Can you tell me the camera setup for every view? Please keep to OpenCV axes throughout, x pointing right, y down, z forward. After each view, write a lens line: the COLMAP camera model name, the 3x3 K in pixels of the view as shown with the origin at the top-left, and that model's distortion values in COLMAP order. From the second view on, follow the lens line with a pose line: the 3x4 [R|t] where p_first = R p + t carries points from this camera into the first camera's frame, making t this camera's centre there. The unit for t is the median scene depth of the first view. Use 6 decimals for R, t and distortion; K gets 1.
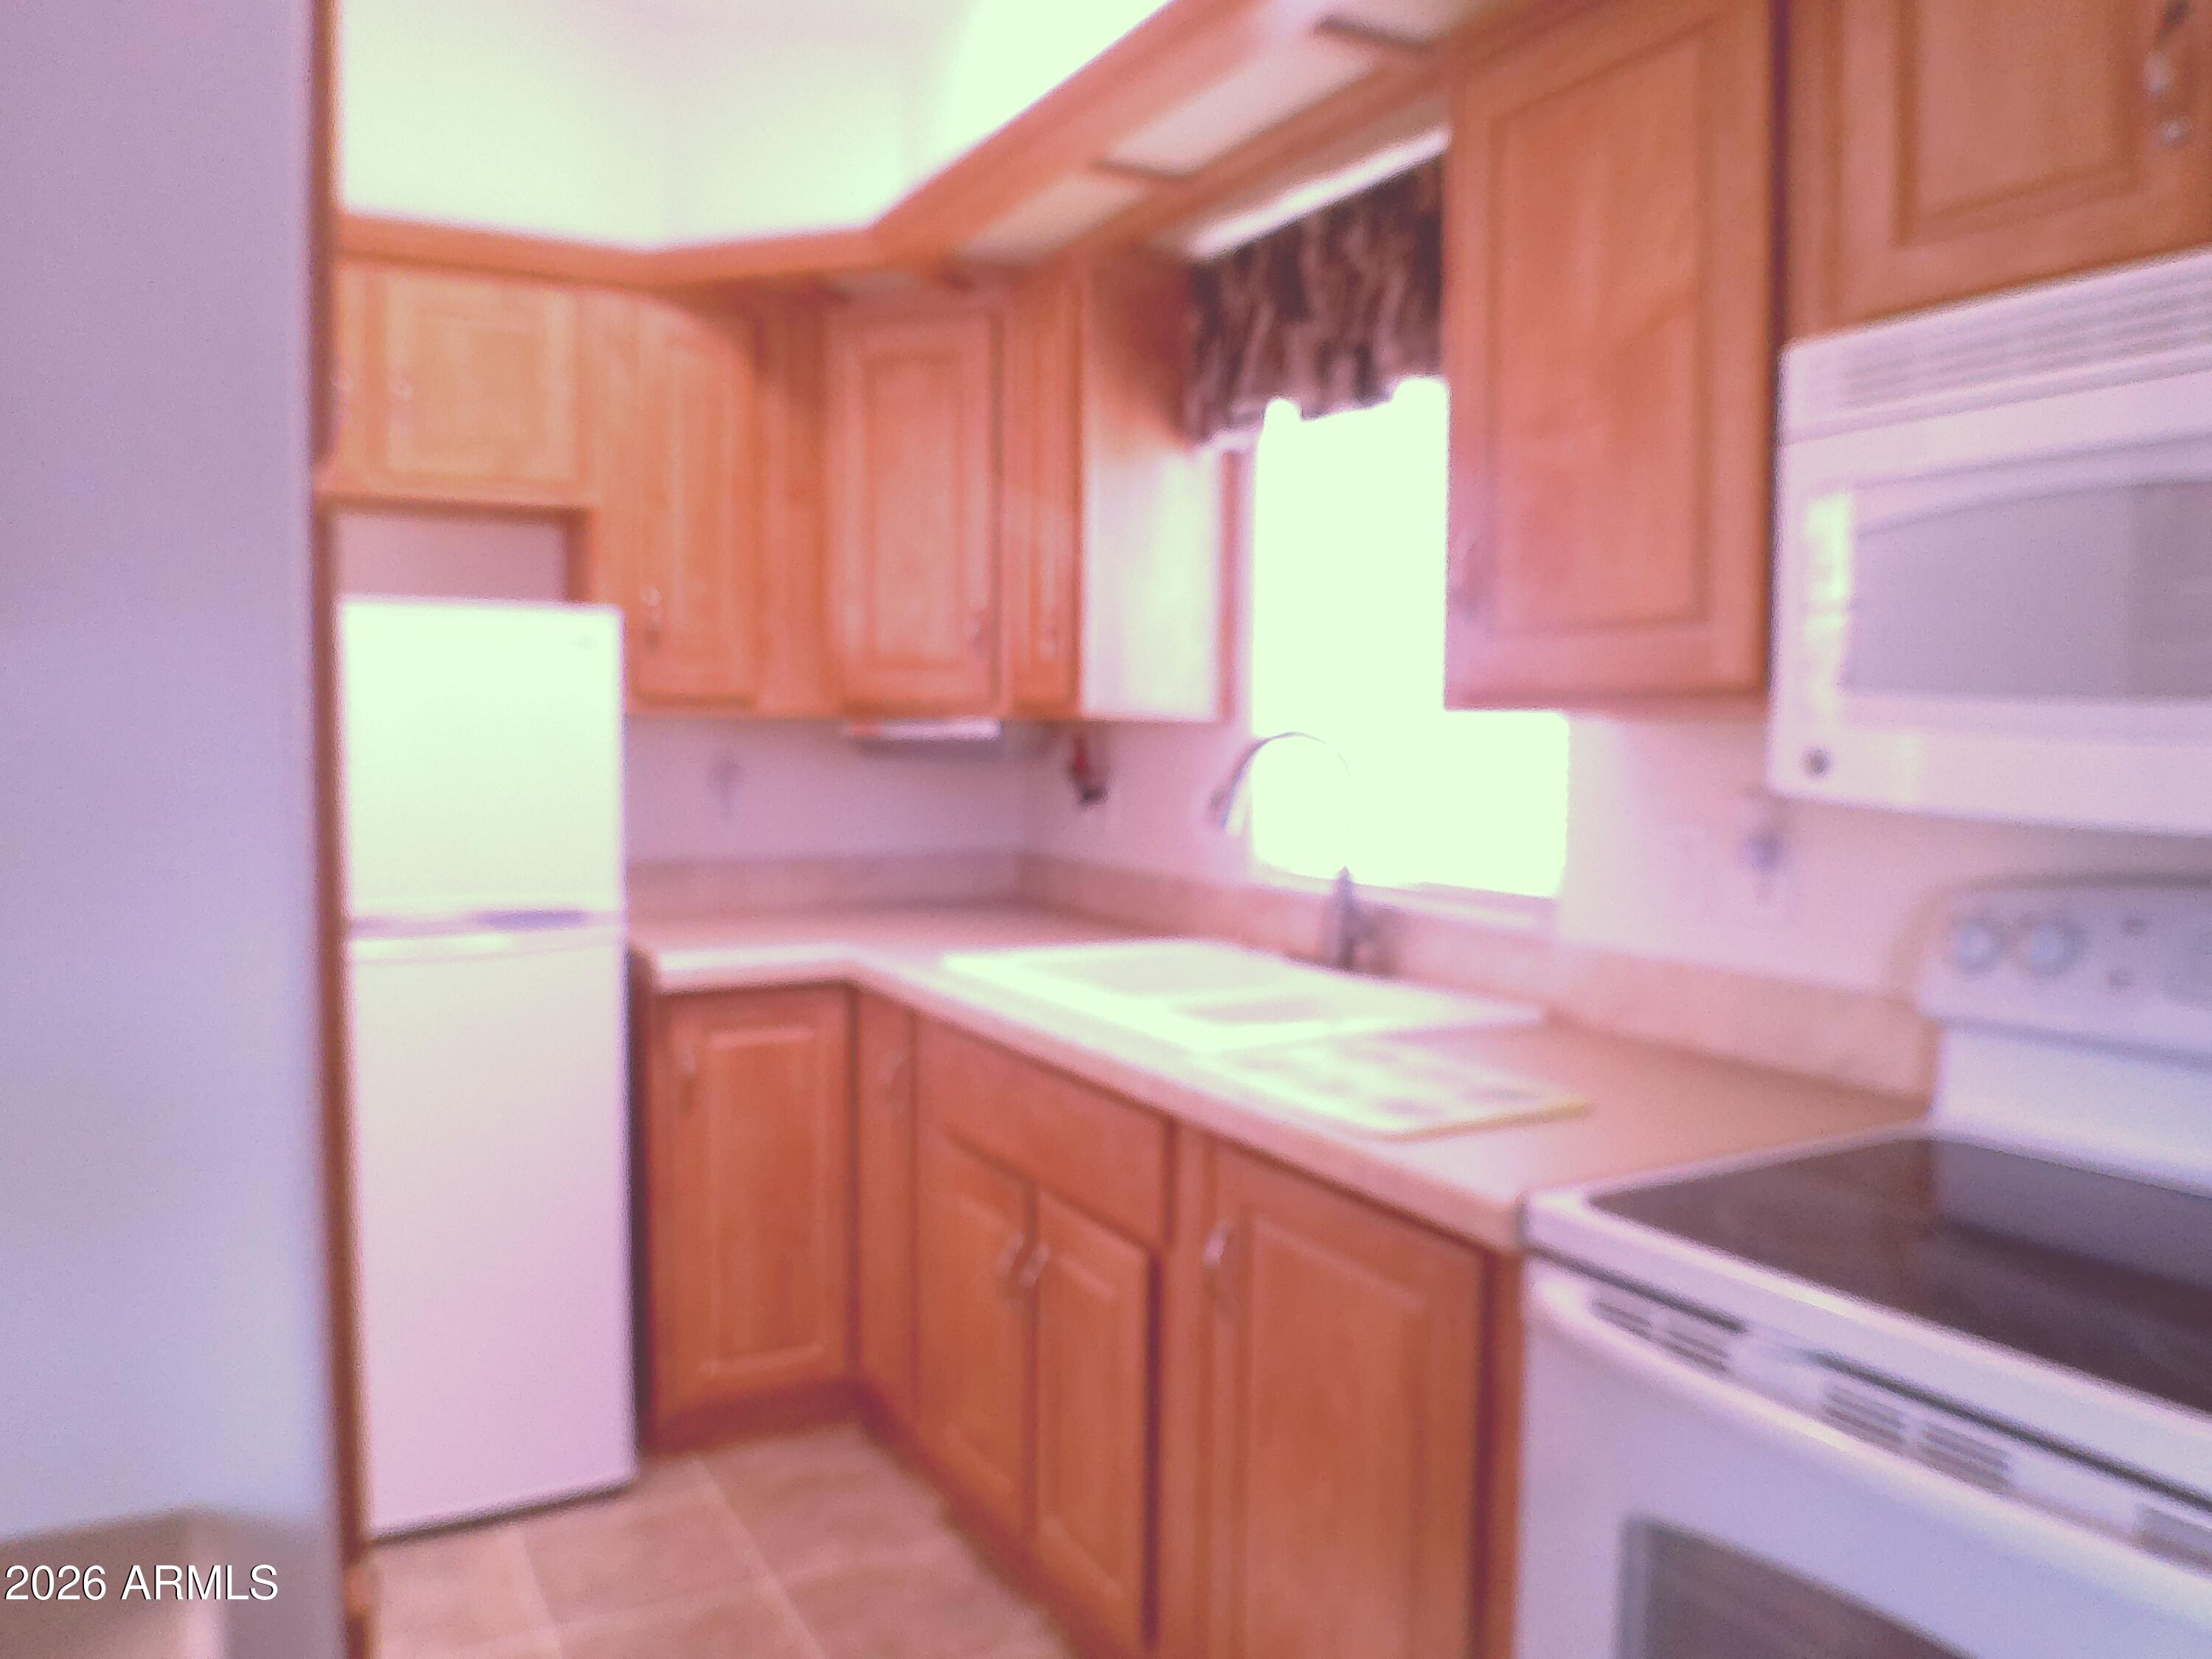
lens RADIAL K [[1680.6, 0, 1106.1], [0, 1680.6, 791.6], [0, 0, 1]] dist [-0.005033, -0.002025]
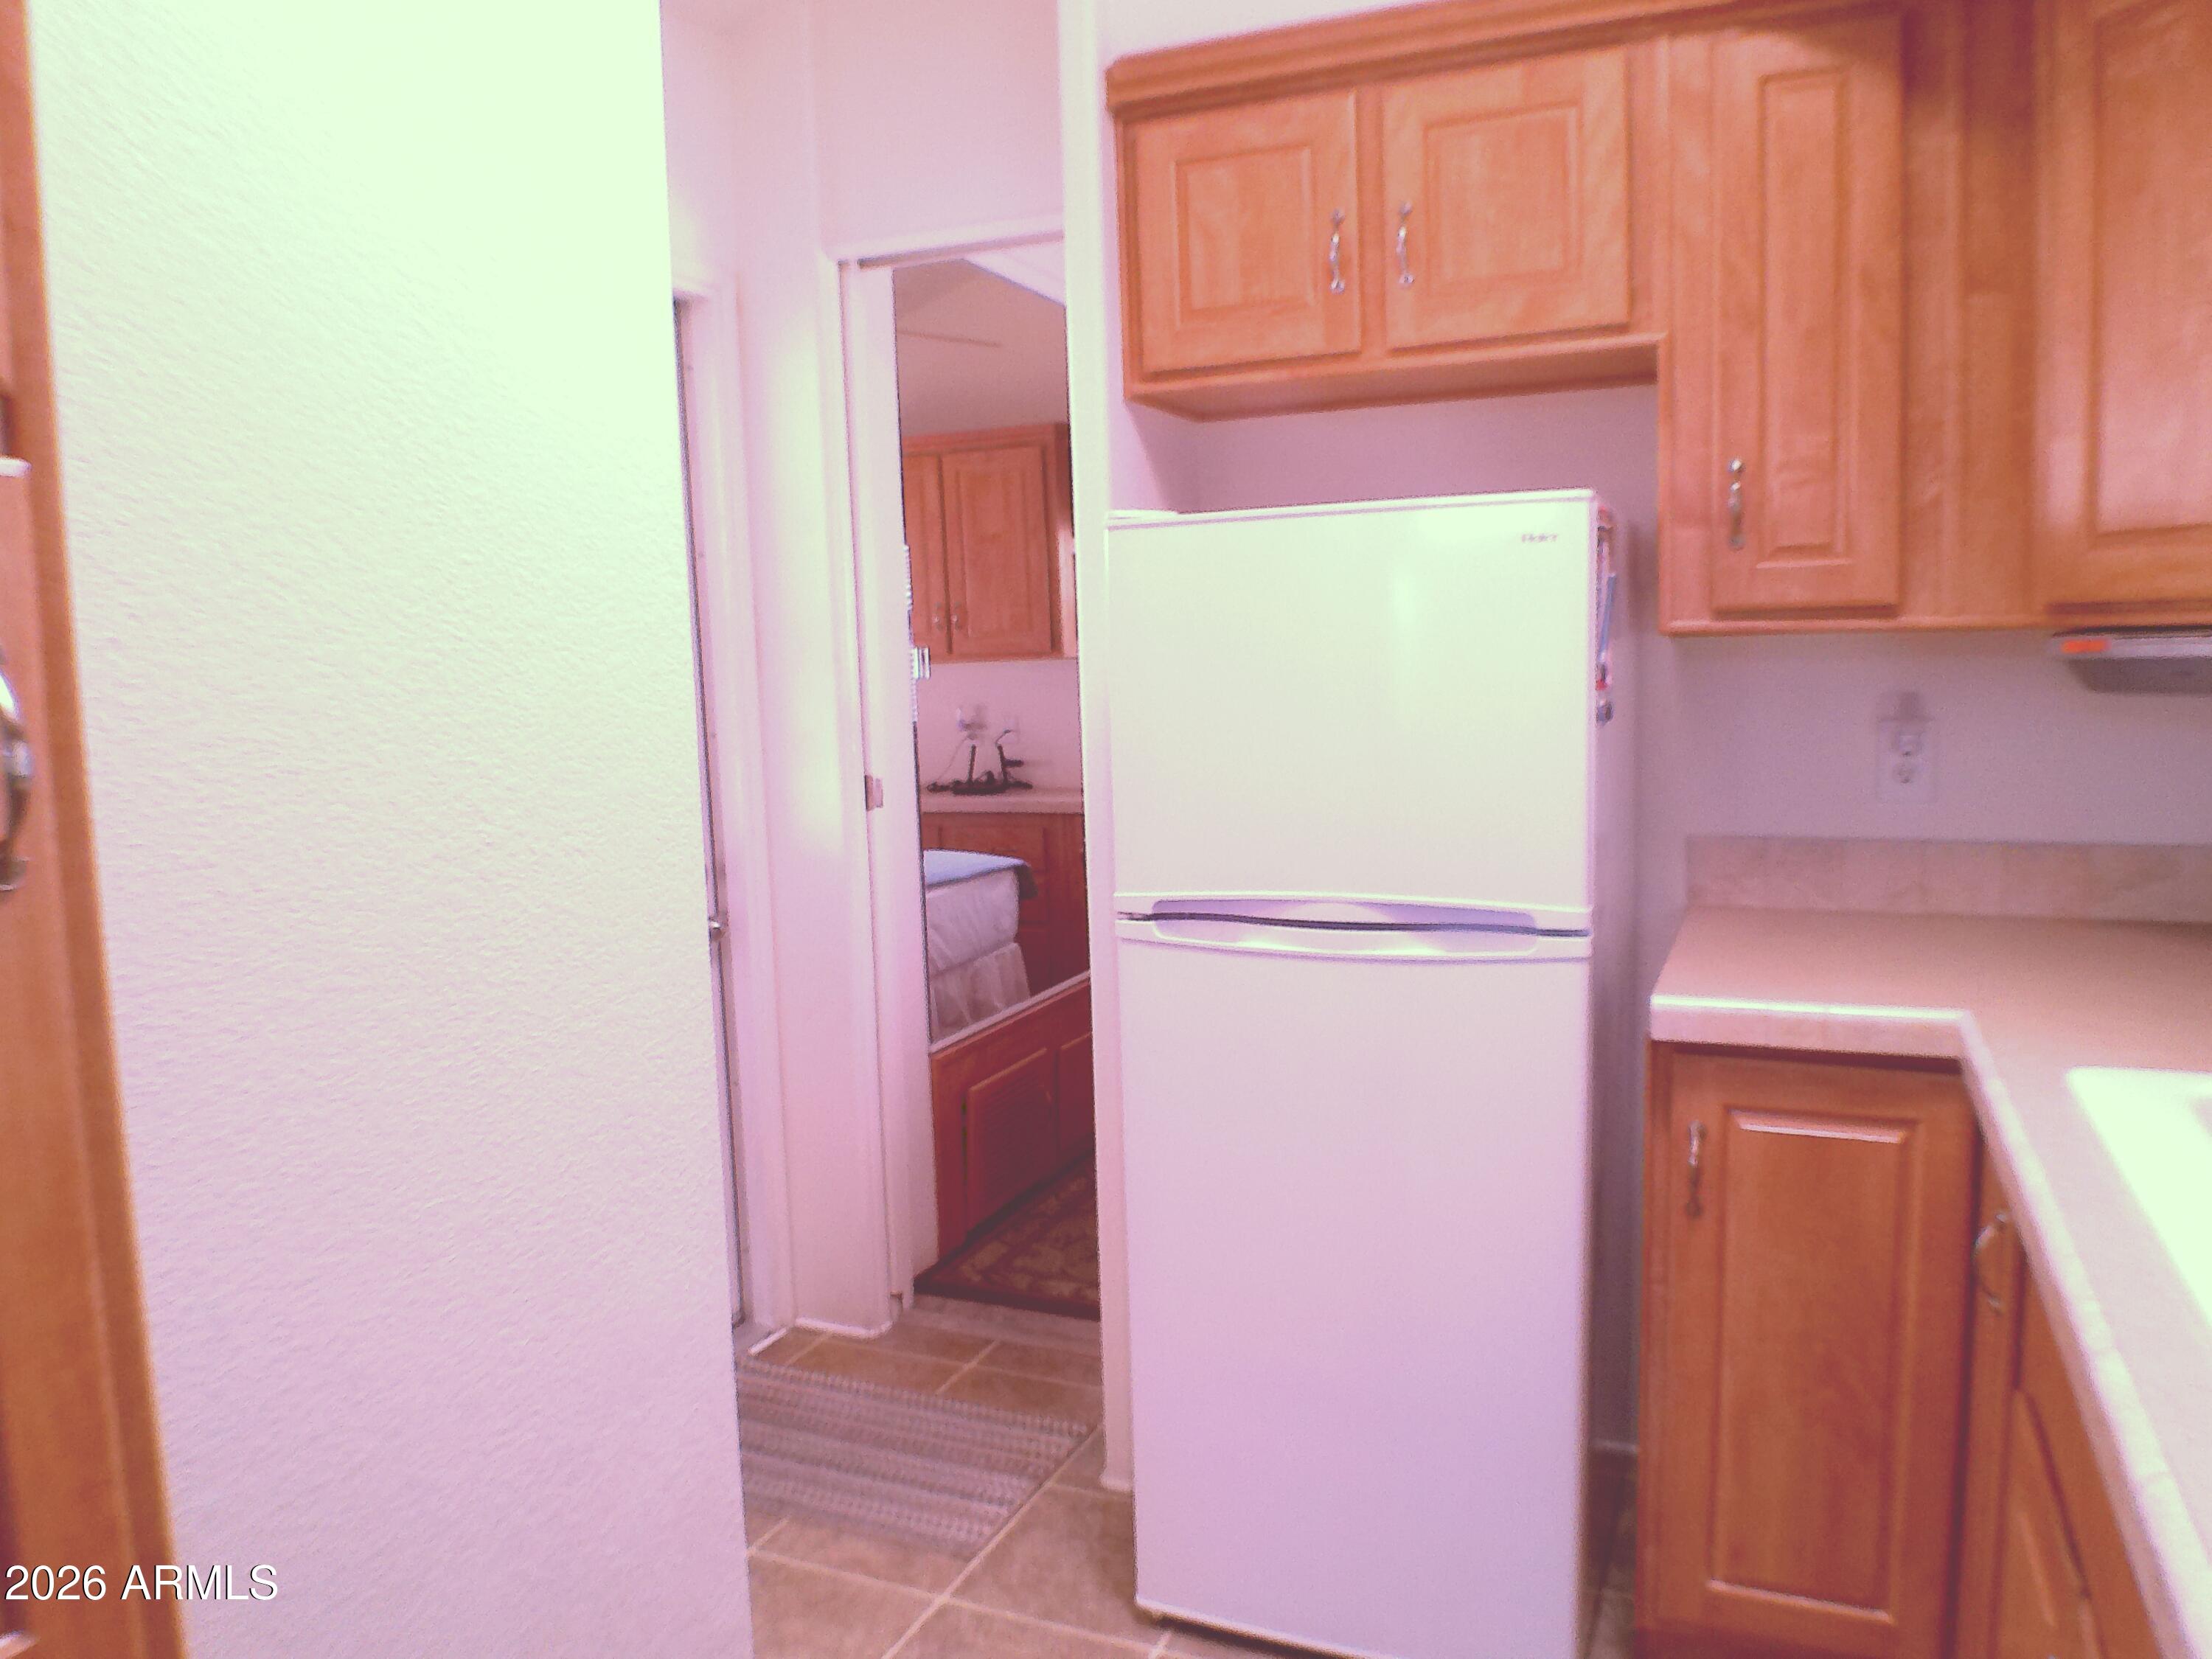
lens RADIAL K [[1605.5, 0, 1110.3], [0, 1605.5, 834.2], [0, 0, 1]] dist [-0.006702, -0.044685]
pose [[0.627721, 0.064857, -0.775732, 0.093527], [0.000297, 0.996503, 0.083555, -0.019921], [0.778438, -0.052680, 0.625507, 0.385323]]
